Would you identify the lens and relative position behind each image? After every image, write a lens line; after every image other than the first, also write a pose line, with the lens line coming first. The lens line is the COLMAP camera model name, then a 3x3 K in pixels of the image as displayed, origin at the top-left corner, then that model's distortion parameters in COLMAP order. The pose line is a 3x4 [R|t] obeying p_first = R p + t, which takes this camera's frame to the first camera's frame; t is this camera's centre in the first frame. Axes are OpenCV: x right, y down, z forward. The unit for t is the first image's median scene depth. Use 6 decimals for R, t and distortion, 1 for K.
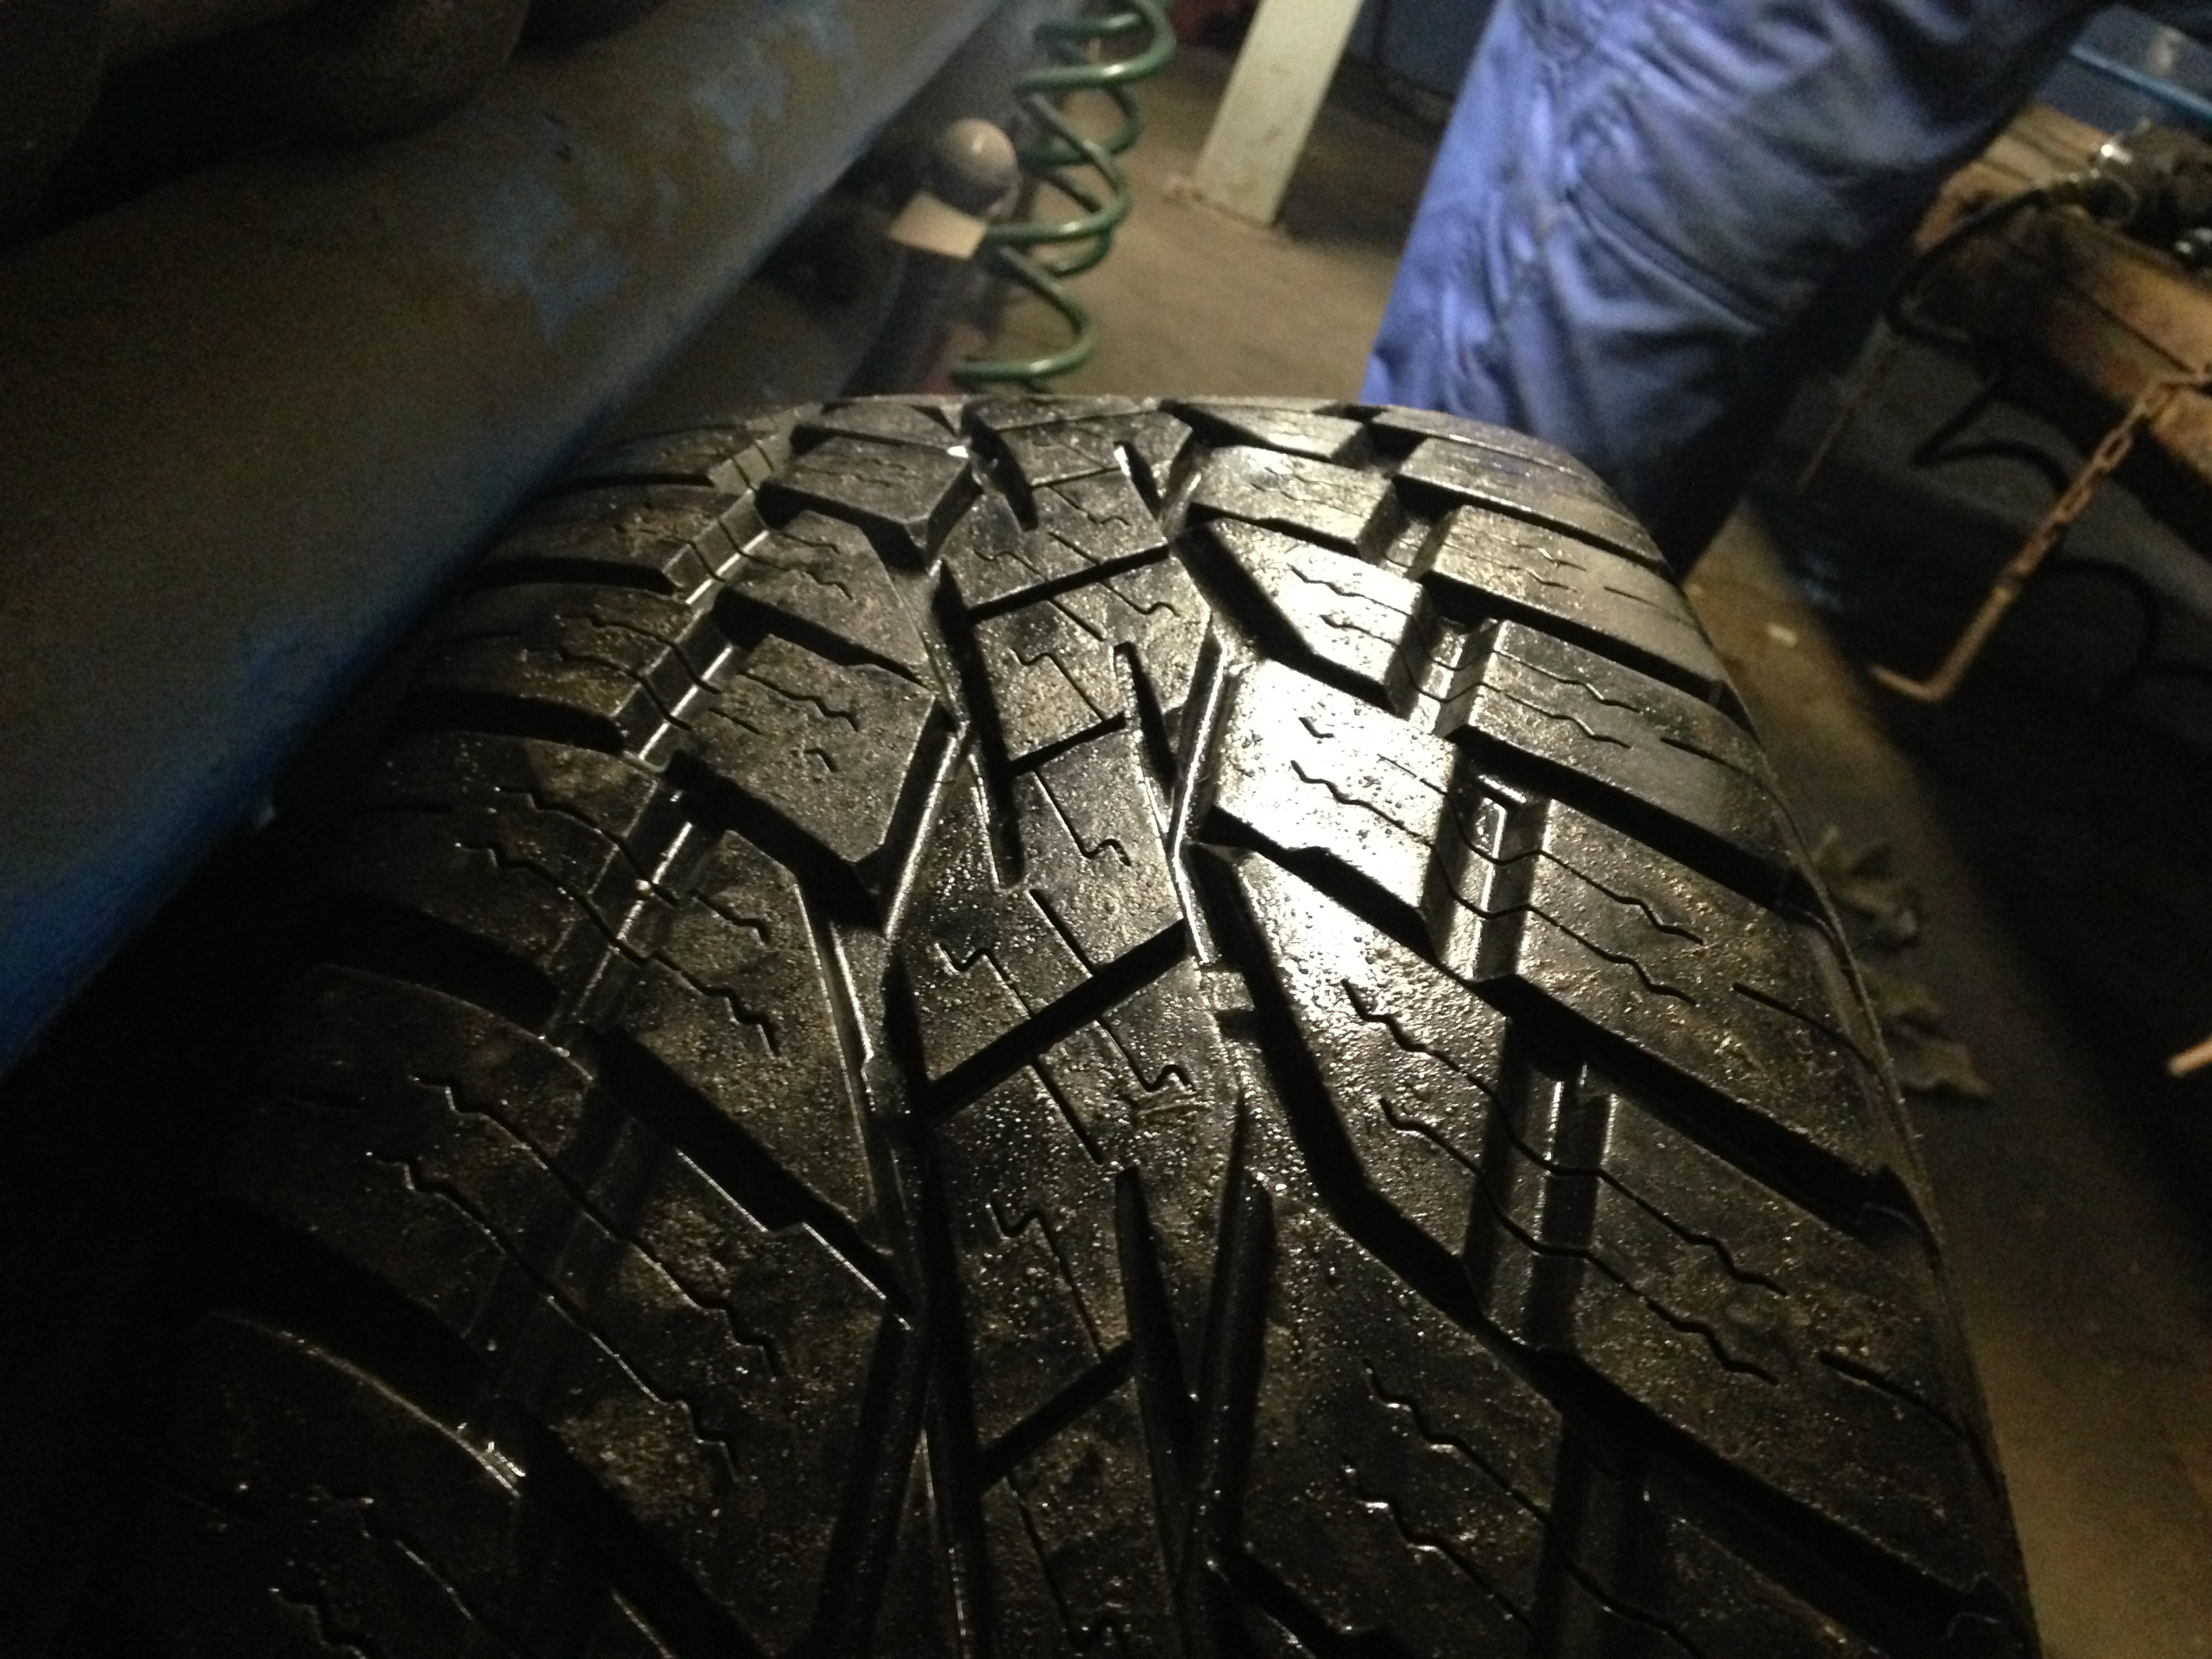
lens RADIAL K [[2077.6, 0, 1106.0], [0, 2077.6, 829.5], [0, 0, 1]] dist [0.201967, -0.365540]
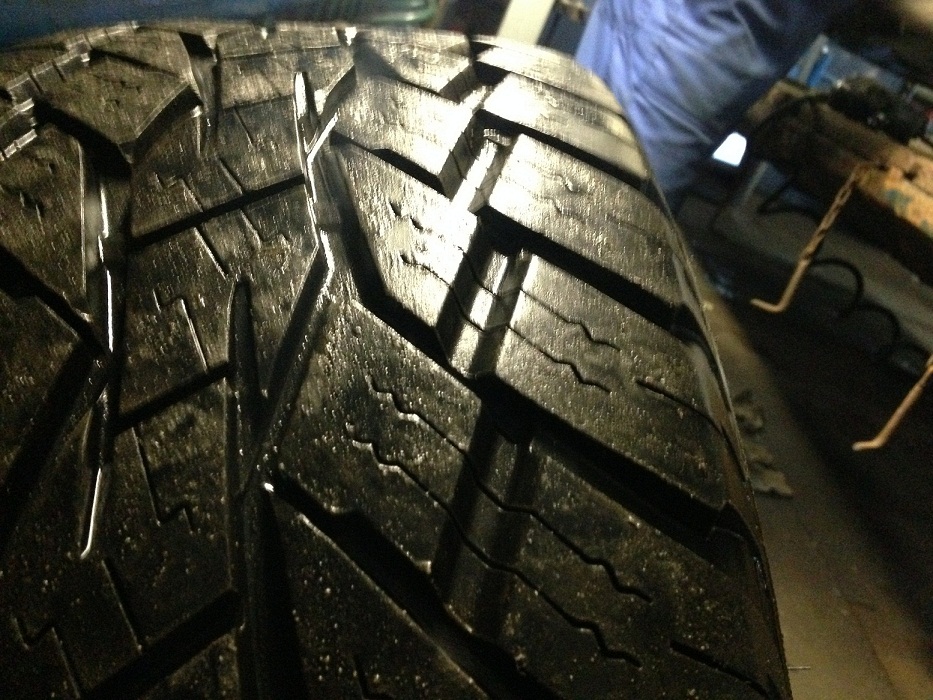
lens RADIAL K [[876.3, 0, 466.5], [0, 876.3, 350.0], [0, 0, 1]] dist [0.201967, -0.365540]
pose [[0.999101, 0.019085, 0.037848, 0.171430], [-0.016700, 0.997913, -0.062368, 0.272385], [-0.038960, 0.061680, 0.997335, 0.289685]]
